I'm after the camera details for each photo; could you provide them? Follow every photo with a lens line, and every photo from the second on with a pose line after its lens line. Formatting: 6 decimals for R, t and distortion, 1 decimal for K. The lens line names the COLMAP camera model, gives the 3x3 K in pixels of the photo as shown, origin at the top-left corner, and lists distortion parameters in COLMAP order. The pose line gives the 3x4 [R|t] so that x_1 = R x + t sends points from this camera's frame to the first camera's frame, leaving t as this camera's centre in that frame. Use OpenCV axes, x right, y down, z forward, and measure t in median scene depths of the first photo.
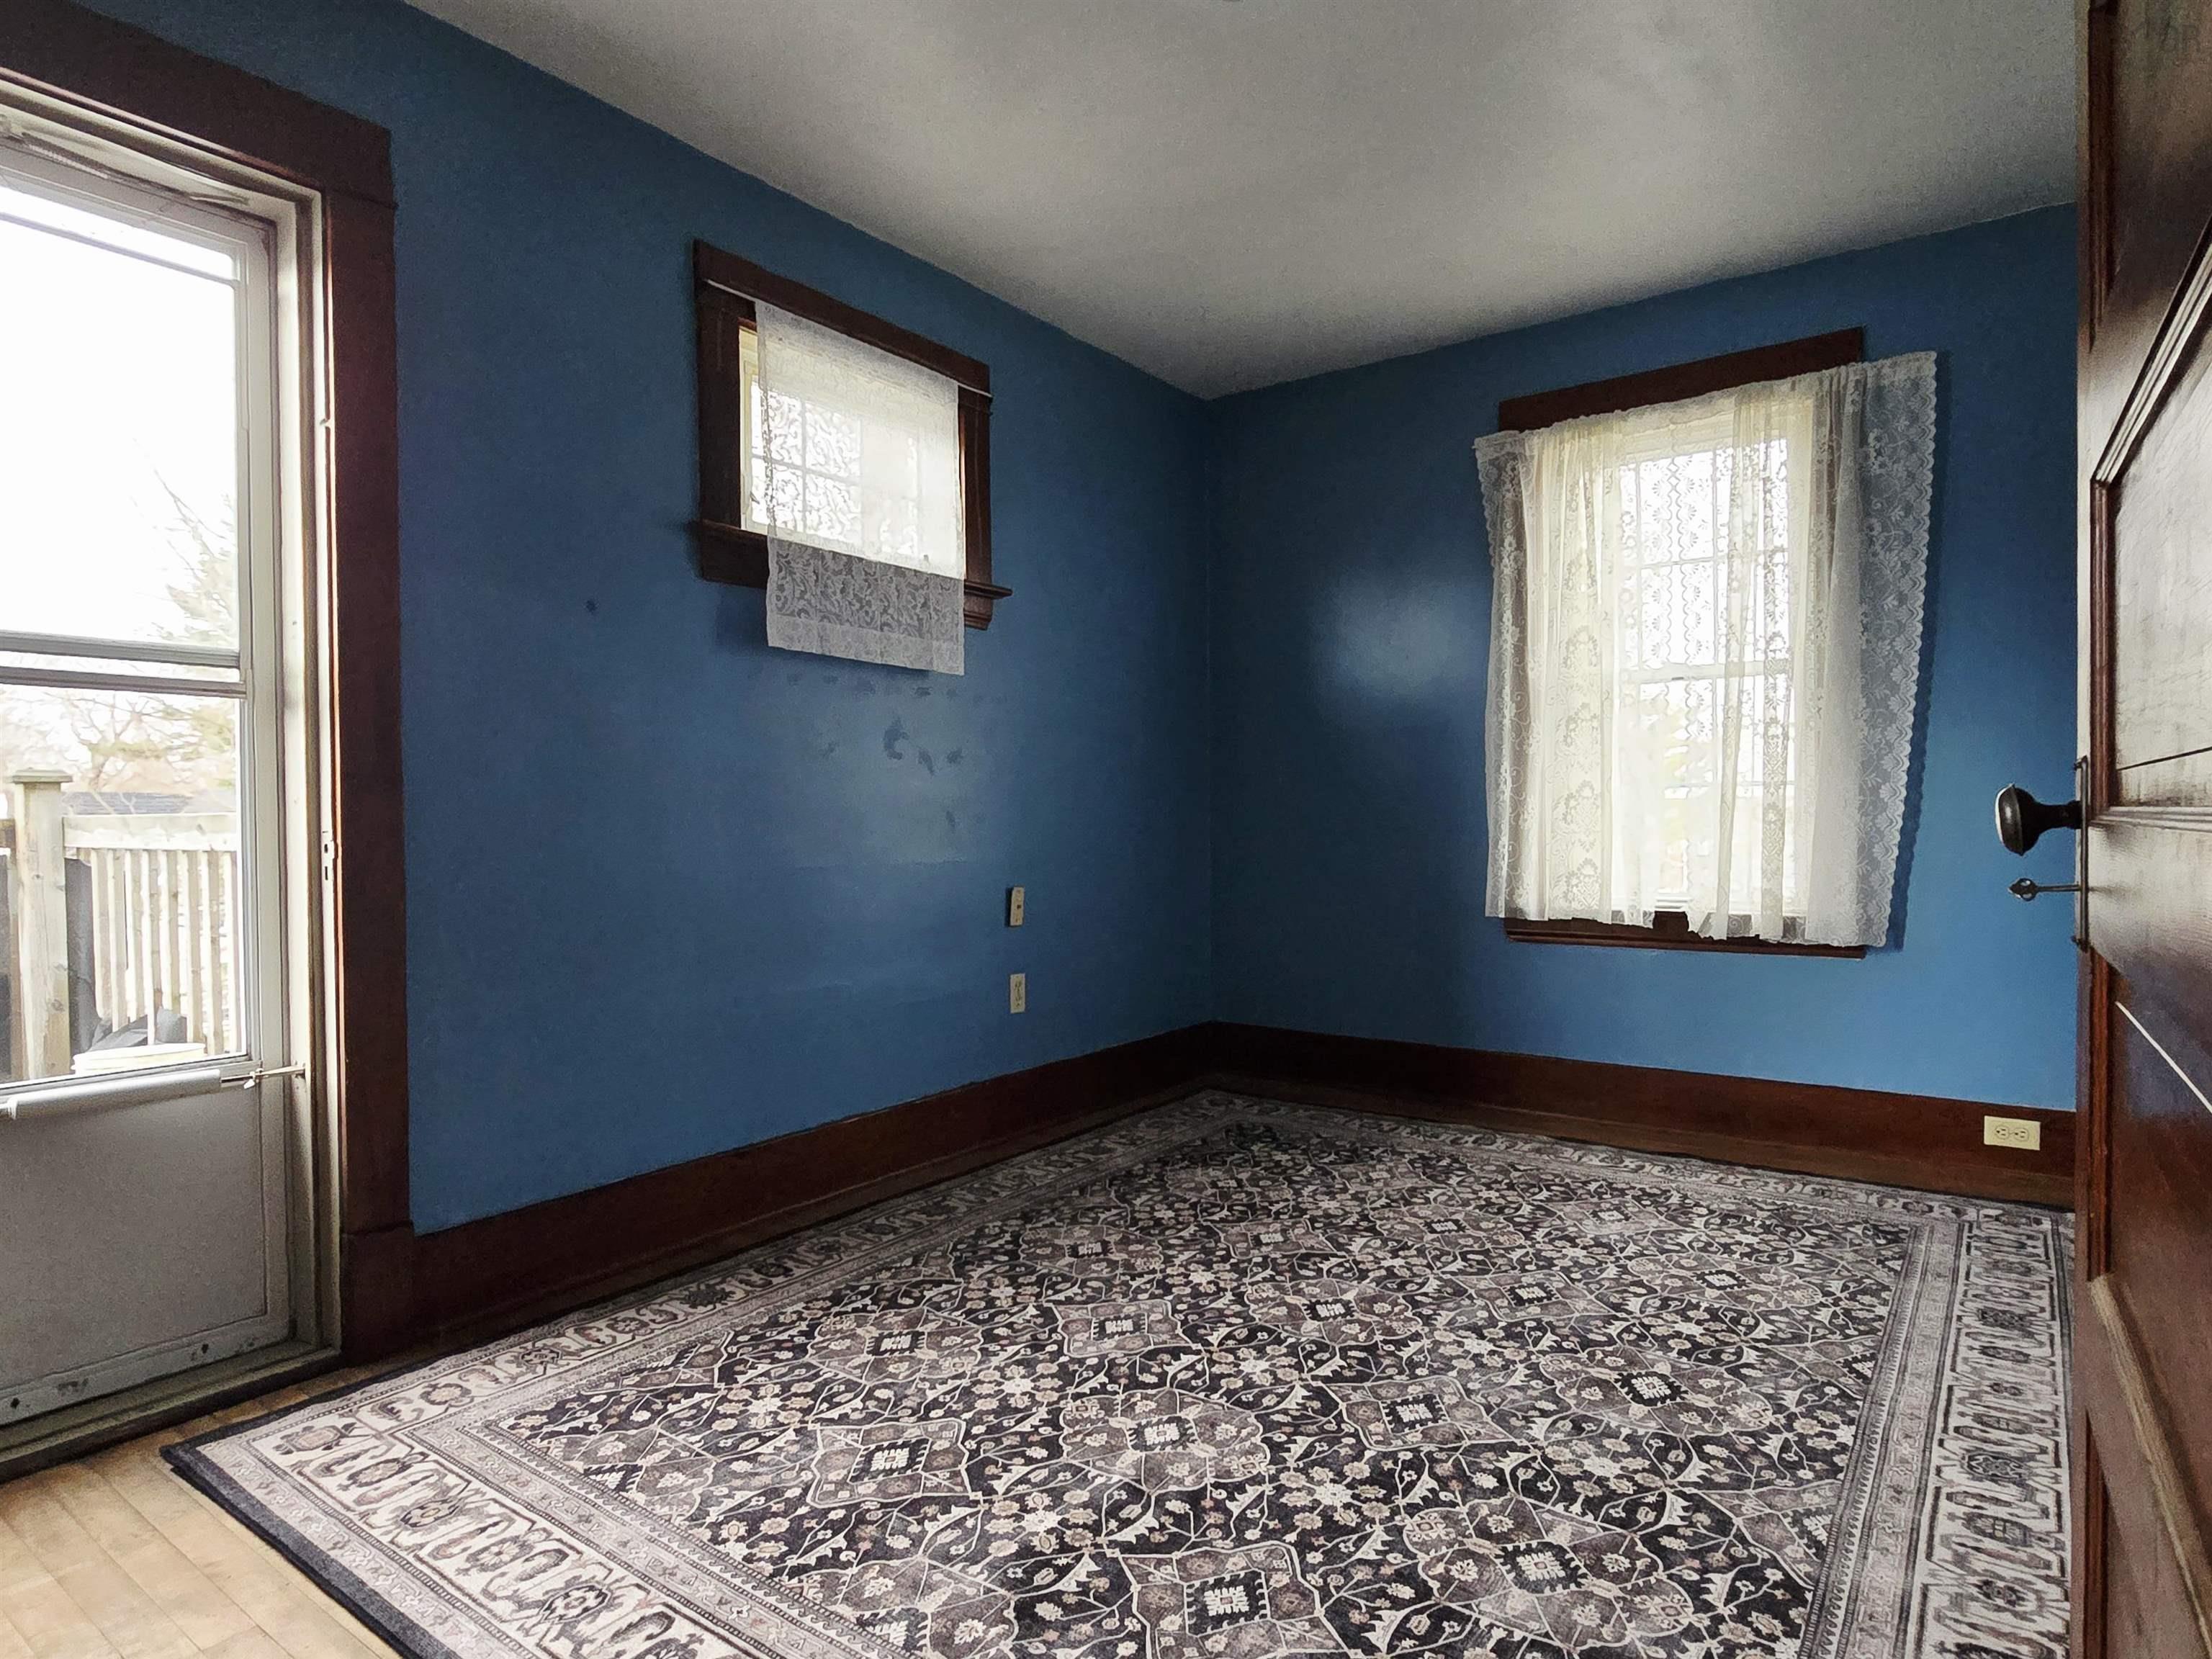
lens RADIAL K [[1264.1, 0, 1108.6], [0, 1264.1, 832.0], [0, 0, 1]] dist [0.004092, -0.004393]
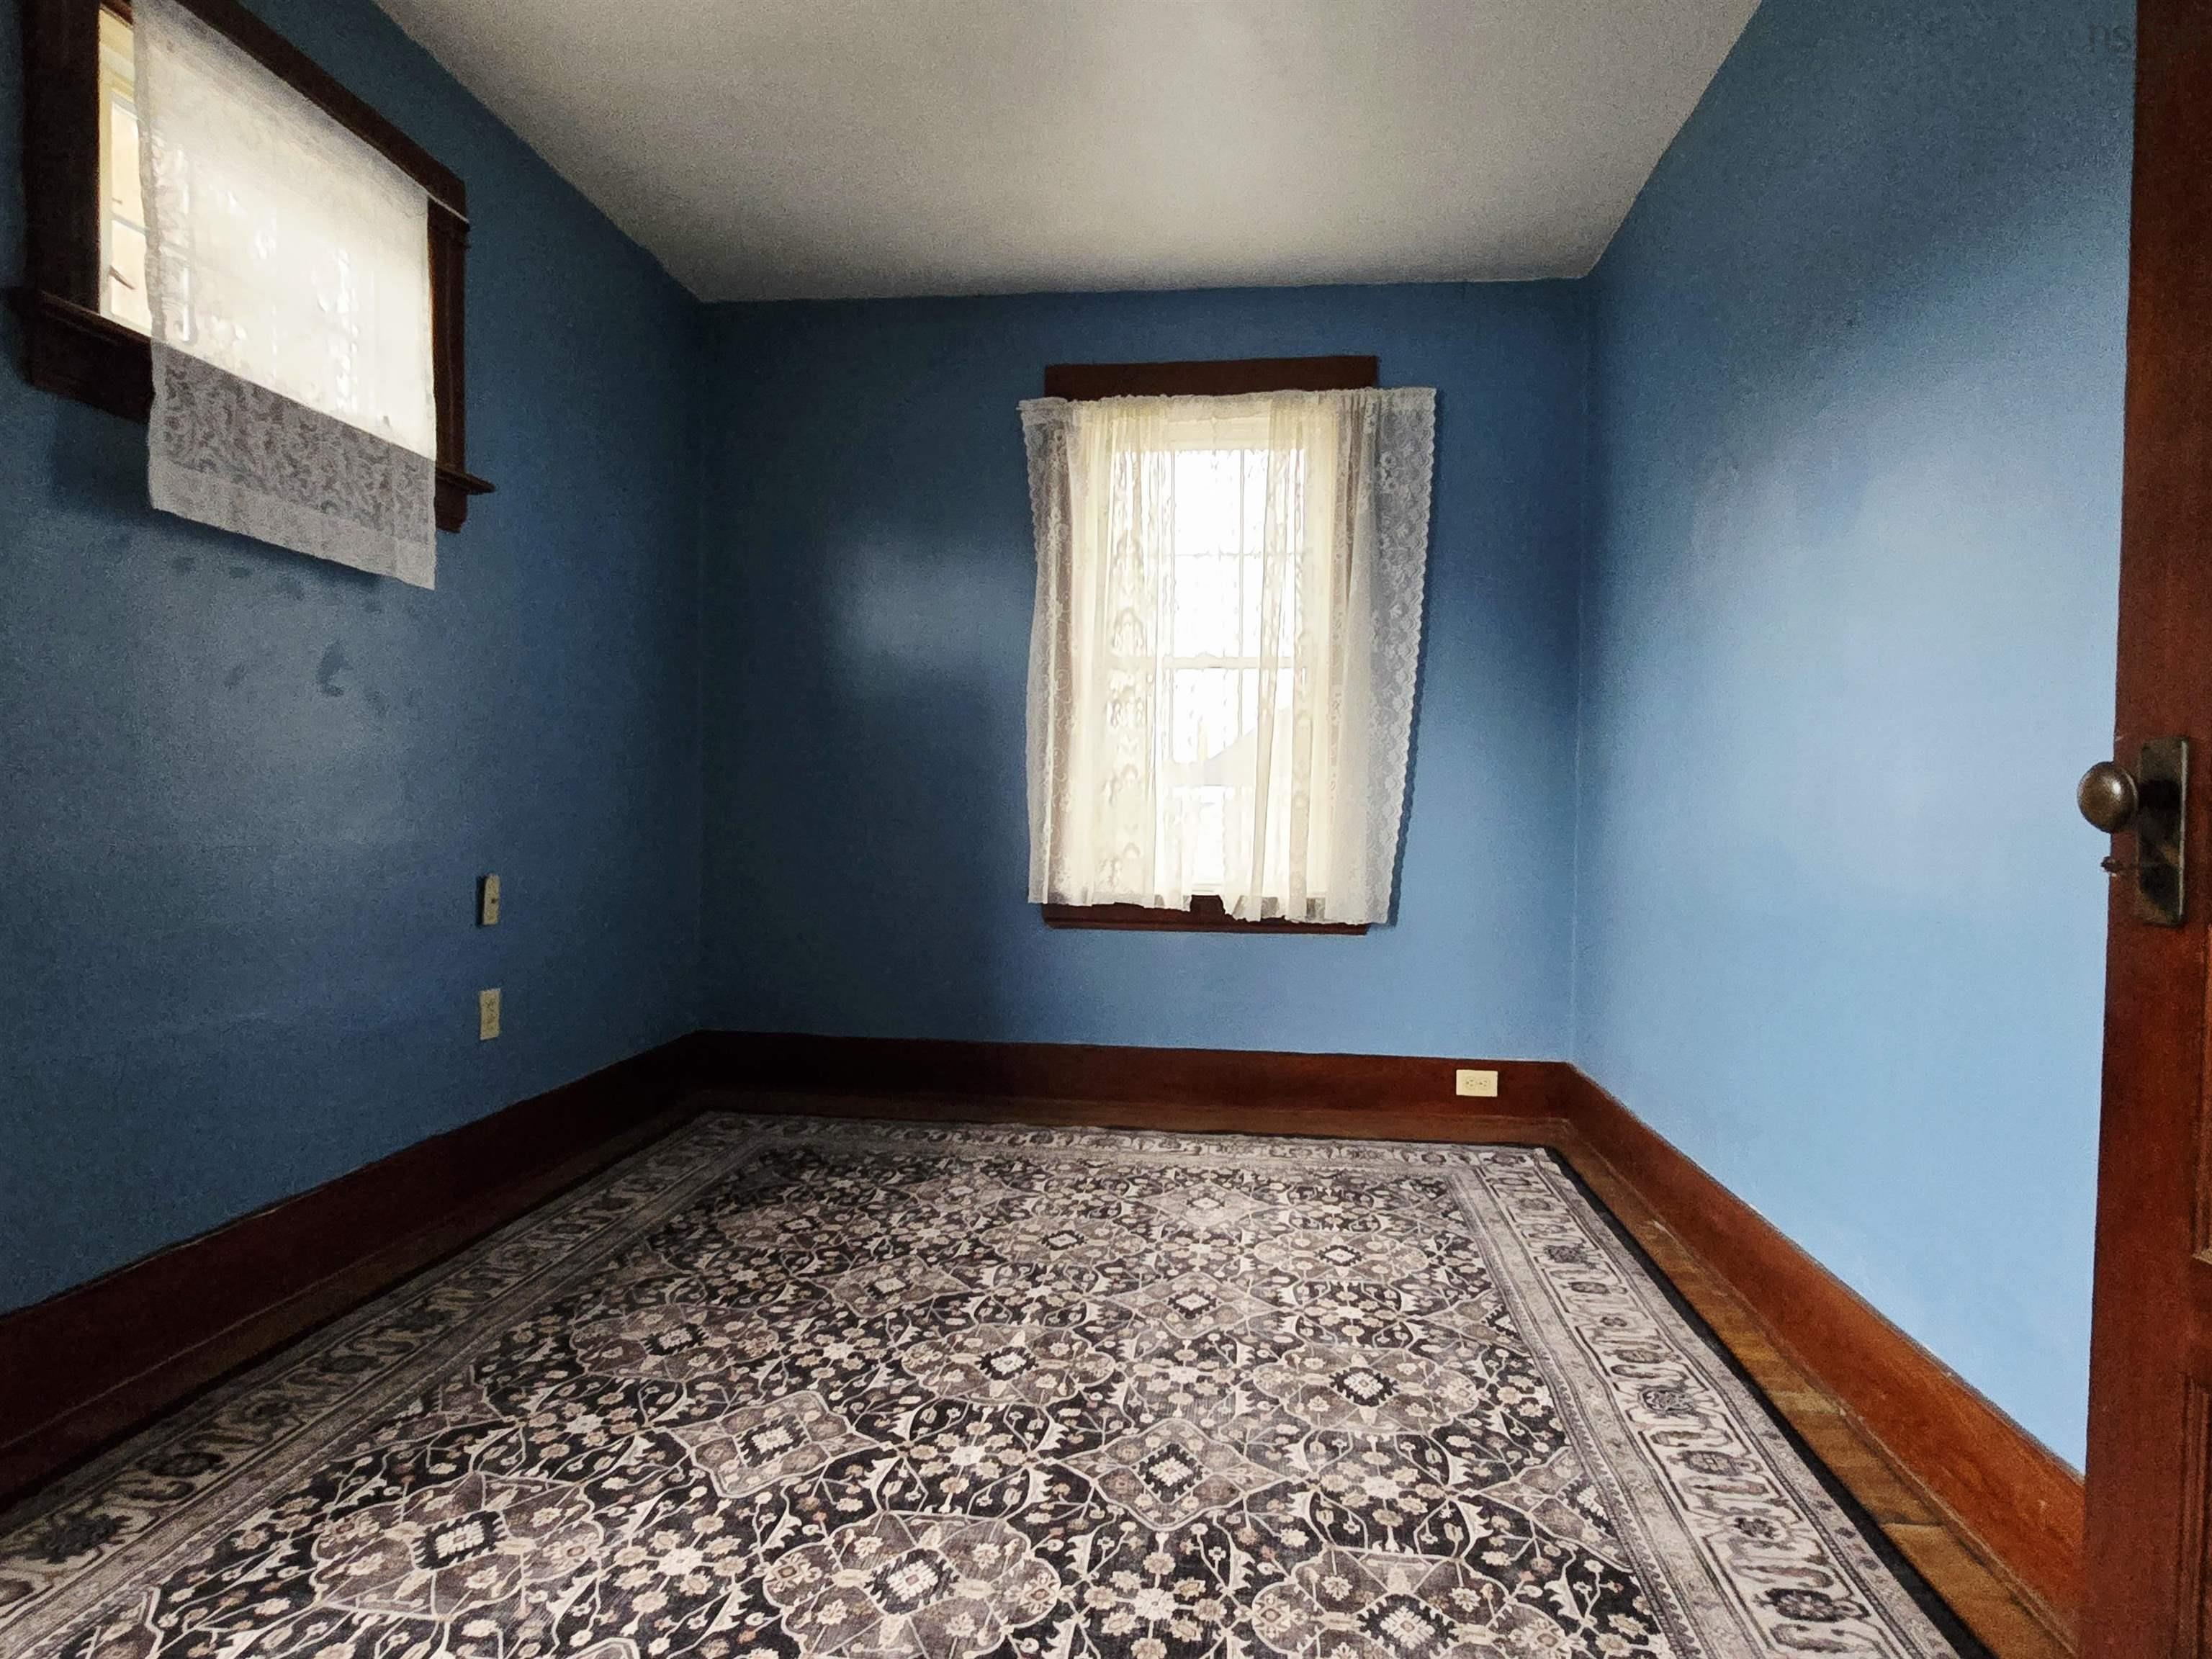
lens RADIAL K [[1264.1, 0, 1105.5], [0, 1264.1, 837.4], [0, 0, 1]] dist [0.004092, -0.004393]
pose [[0.869078, 0.008133, 0.494609, -0.155069], [-0.015712, 0.999814, 0.011167, 0.007326], [-0.494426, -0.017476, 0.869044, 0.178066]]
